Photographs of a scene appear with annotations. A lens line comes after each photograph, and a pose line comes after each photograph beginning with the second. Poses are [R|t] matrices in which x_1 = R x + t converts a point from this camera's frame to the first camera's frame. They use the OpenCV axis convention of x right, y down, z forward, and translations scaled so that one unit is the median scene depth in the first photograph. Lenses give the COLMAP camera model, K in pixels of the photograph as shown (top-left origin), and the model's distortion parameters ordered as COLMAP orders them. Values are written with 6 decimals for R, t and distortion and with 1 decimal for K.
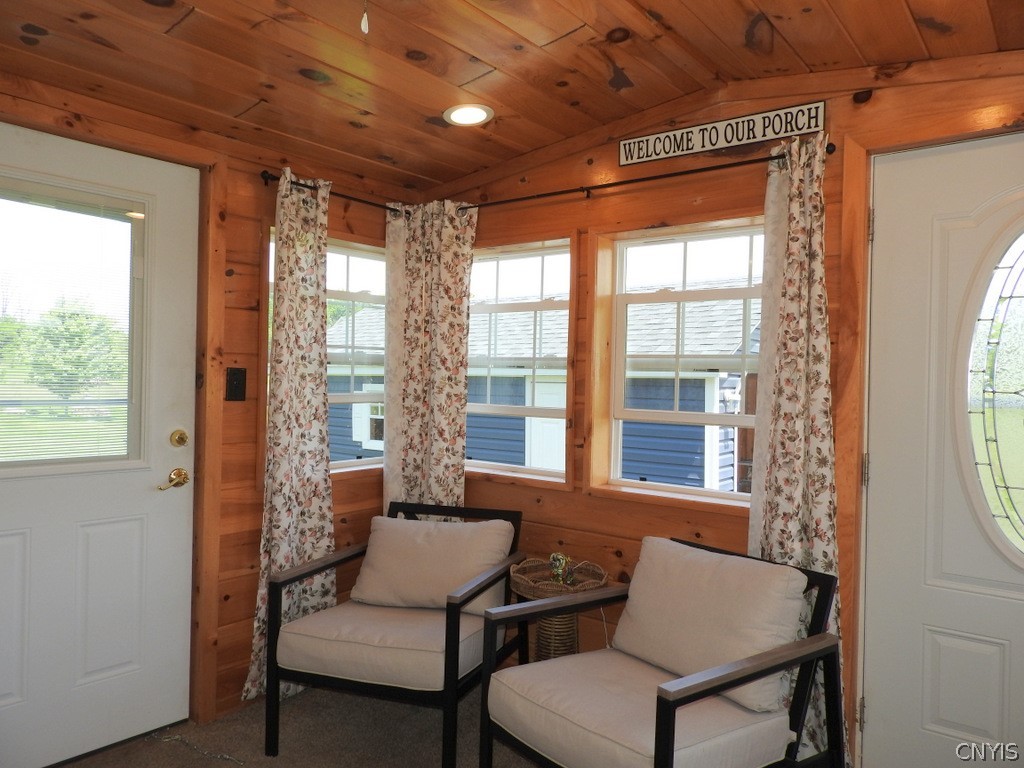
lens RADIAL K [[752.4, 0, 513.1], [0, 752.4, 391.8], [0, 0, 1]] dist [-0.022786, -0.001498]
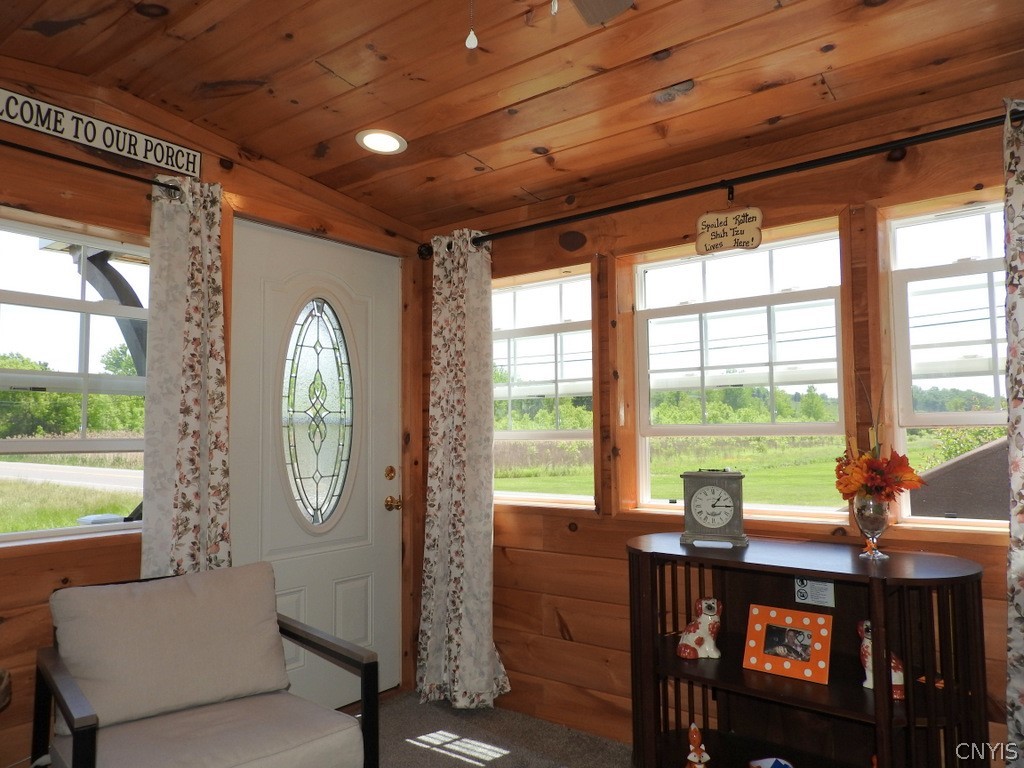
lens RADIAL K [[729.2, 0, 512.1], [0, 729.2, 383.3], [0, 0, 1]] dist [0.007407, -0.003884]
pose [[0.018634, 0.054654, 0.998331, -0.631714], [0.009933, 0.998445, -0.054846, 0.020769], [-0.999777, 0.010939, 0.018062, 0.499595]]
